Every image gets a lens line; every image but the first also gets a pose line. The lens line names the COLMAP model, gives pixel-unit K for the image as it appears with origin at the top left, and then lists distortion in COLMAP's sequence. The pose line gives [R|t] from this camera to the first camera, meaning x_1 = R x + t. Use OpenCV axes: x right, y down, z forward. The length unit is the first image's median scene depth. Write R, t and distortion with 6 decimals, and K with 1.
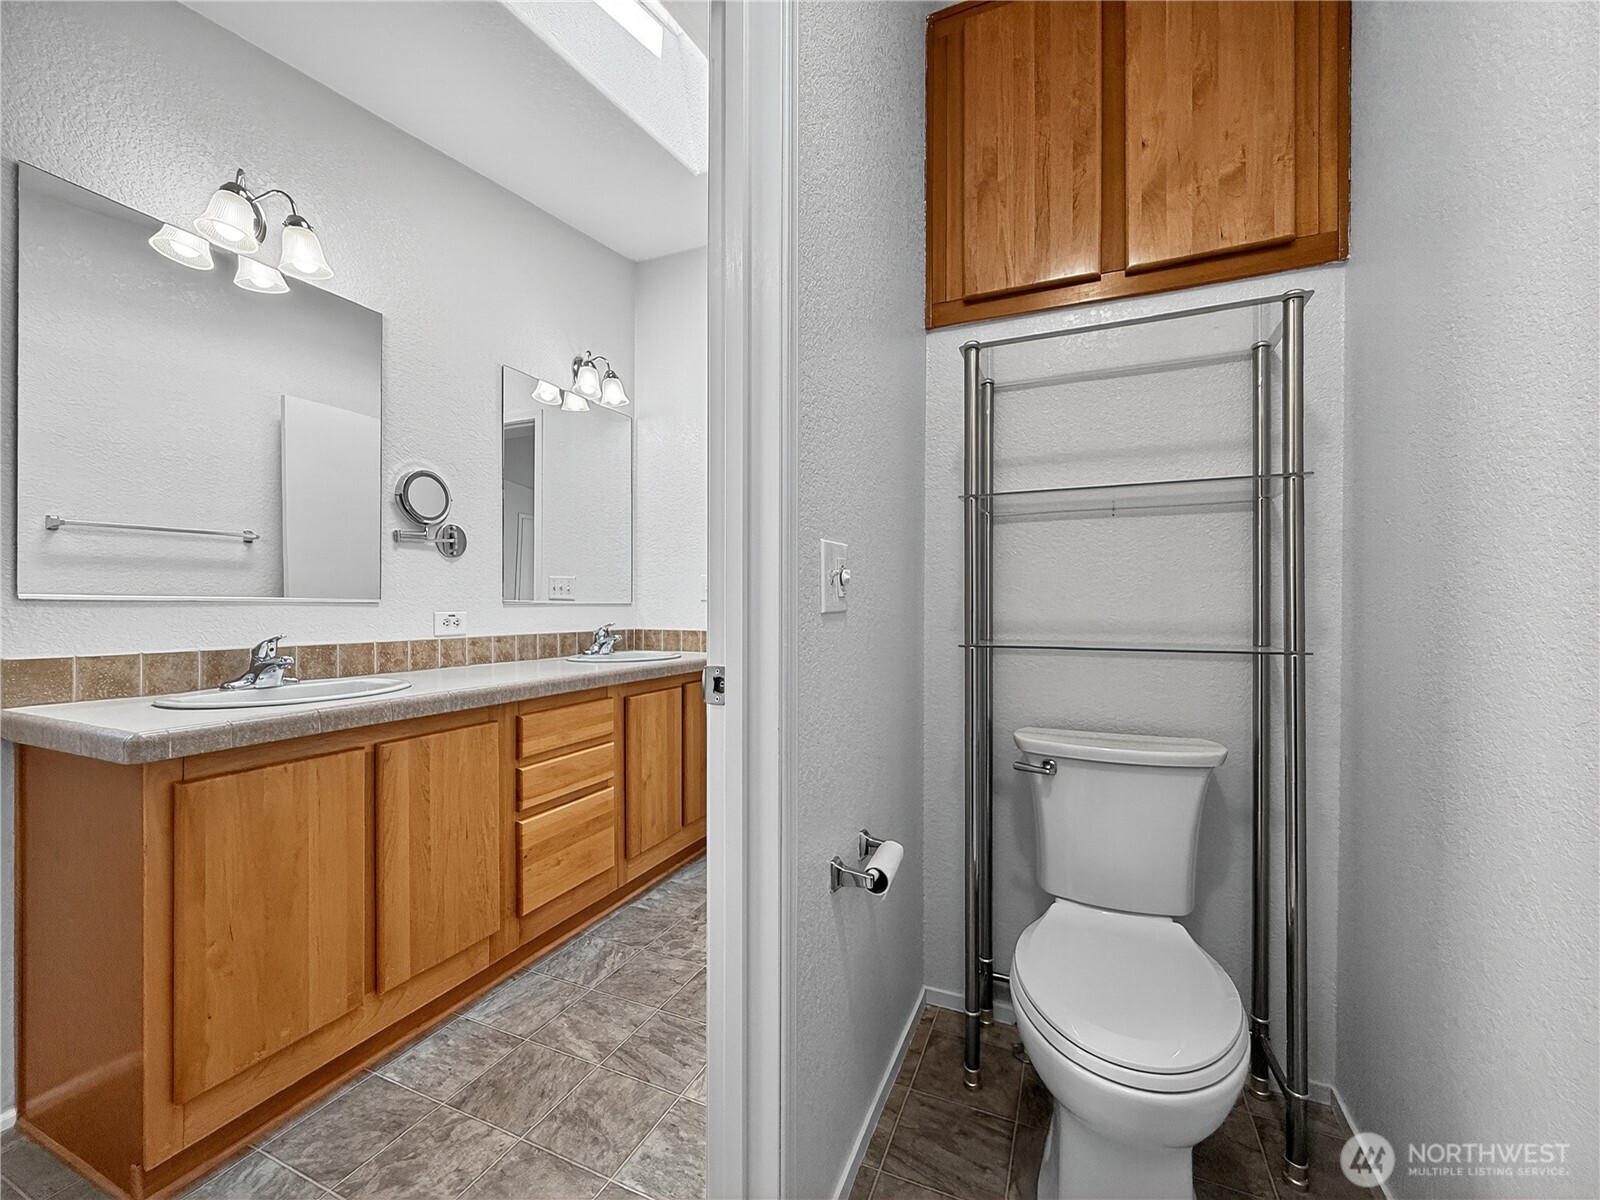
lens RADIAL K [[641.0, 0, 801.8], [0, 641.0, 602.7], [0, 0, 1]] dist [0.002034, -0.000232]
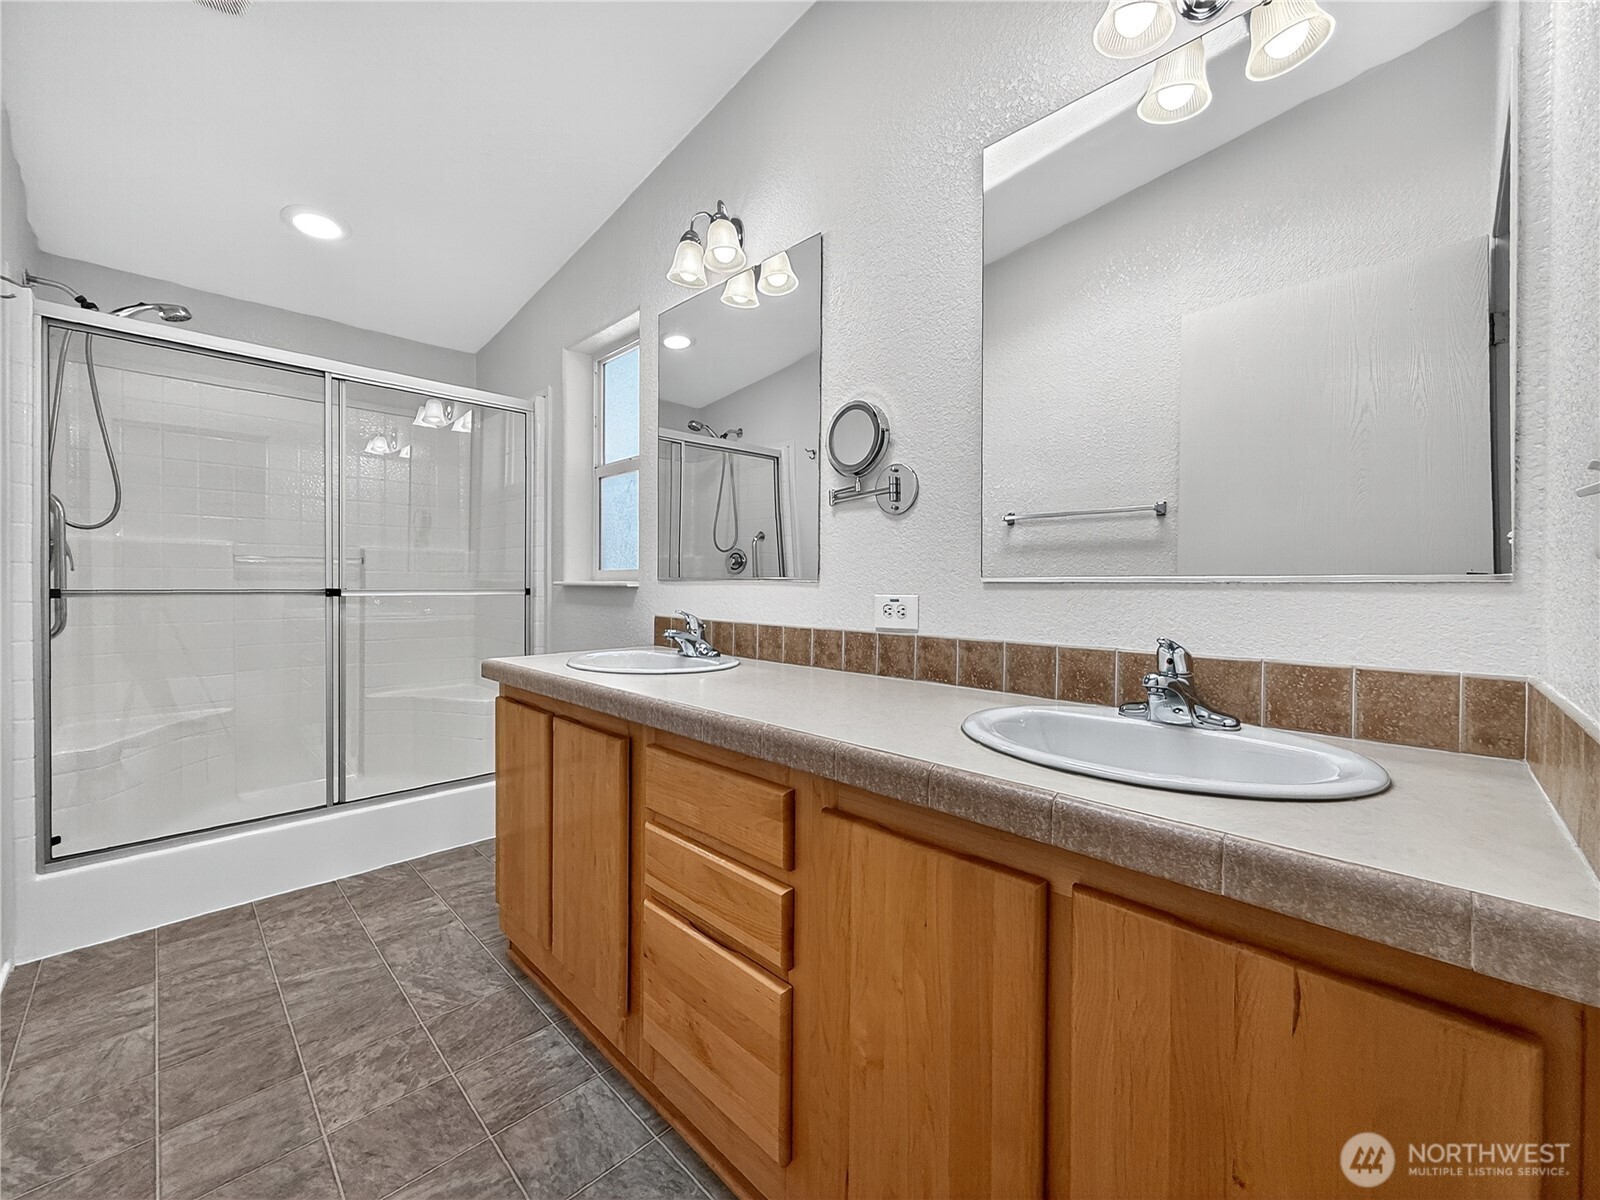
lens RADIAL K [[638.2, 0, 803.1], [0, 638.2, 596.8], [0, 0, 1]] dist [-0.001863, -0.000204]
pose [[-0.344781, 0.011223, -0.938616, 0.116384], [-0.007616, 0.999862, 0.014752, 0.007387], [0.938652, 0.012234, -0.344648, 1.182243]]
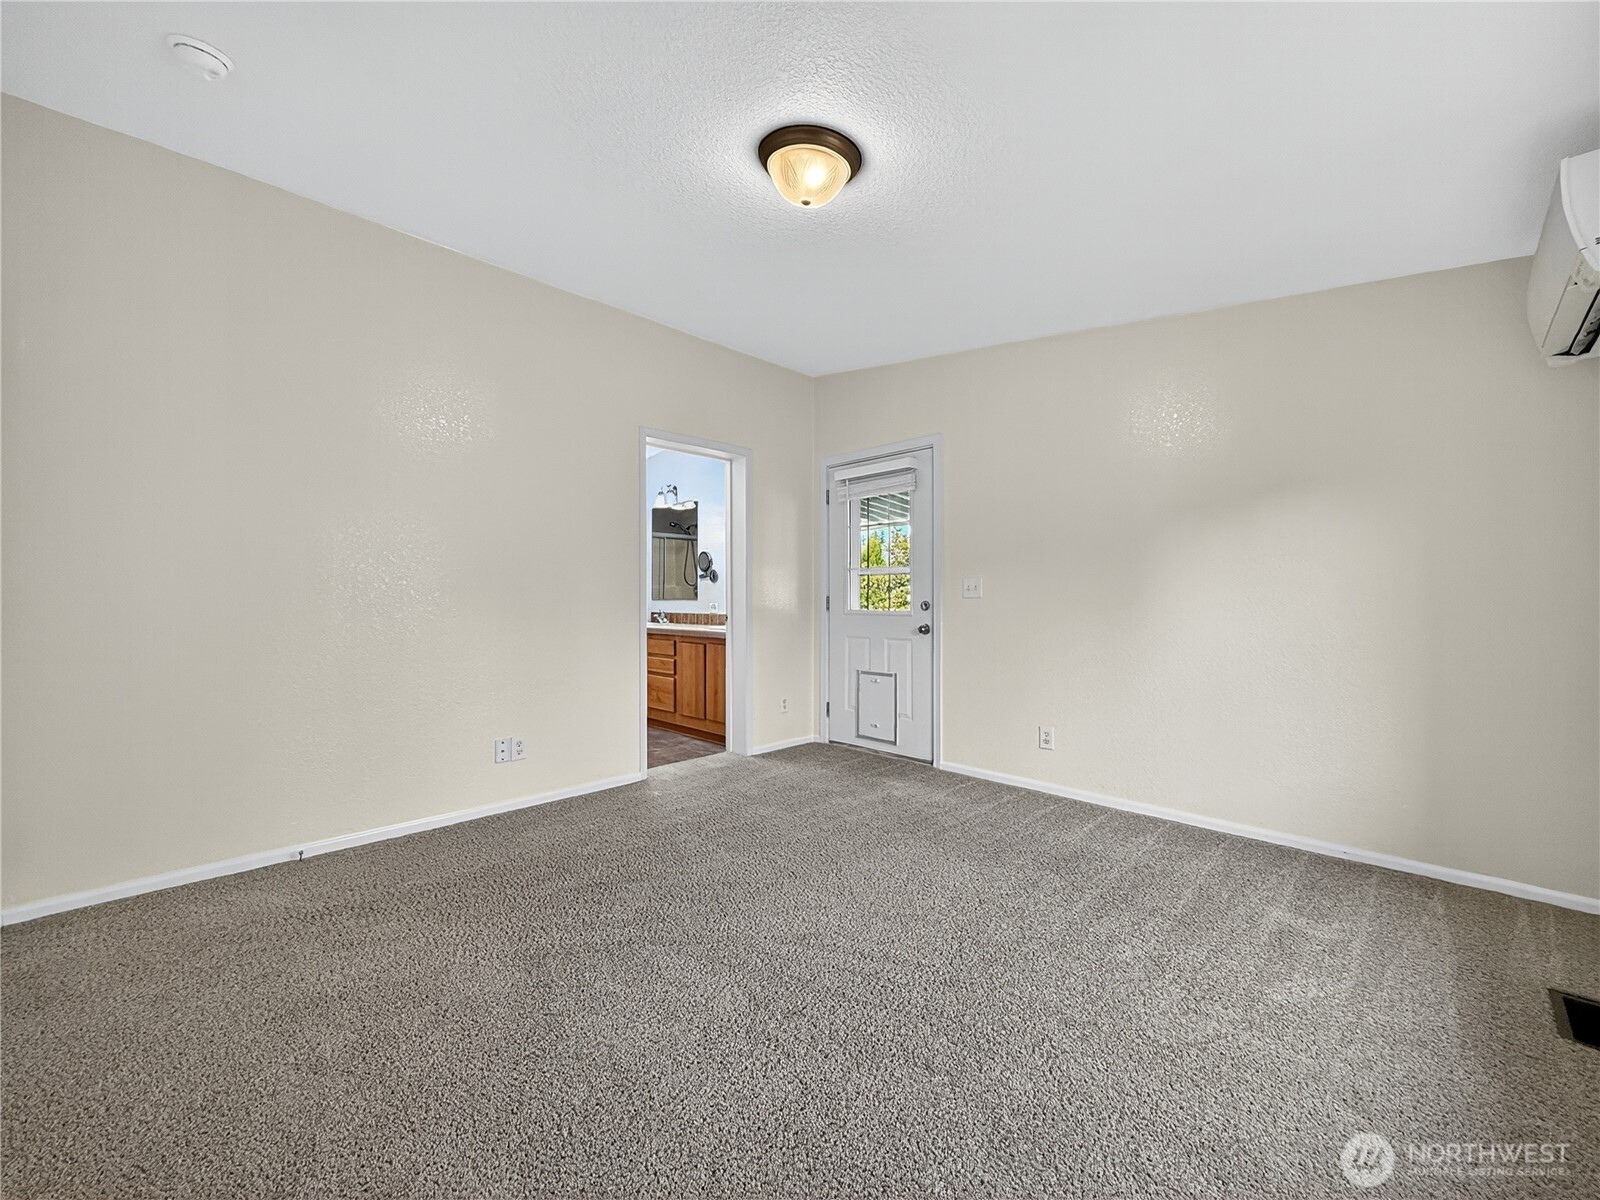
lens RADIAL K [[641.0, 0, 801.8], [0, 641.0, 602.7], [0, 0, 1]] dist [0.002034, -0.000232]
pose [[-0.357290, -0.003224, -0.933988, 1.743565], [0.001217, 0.999992, -0.003918, 0.022989], [0.933993, -0.002536, -0.357283, 2.305620]]
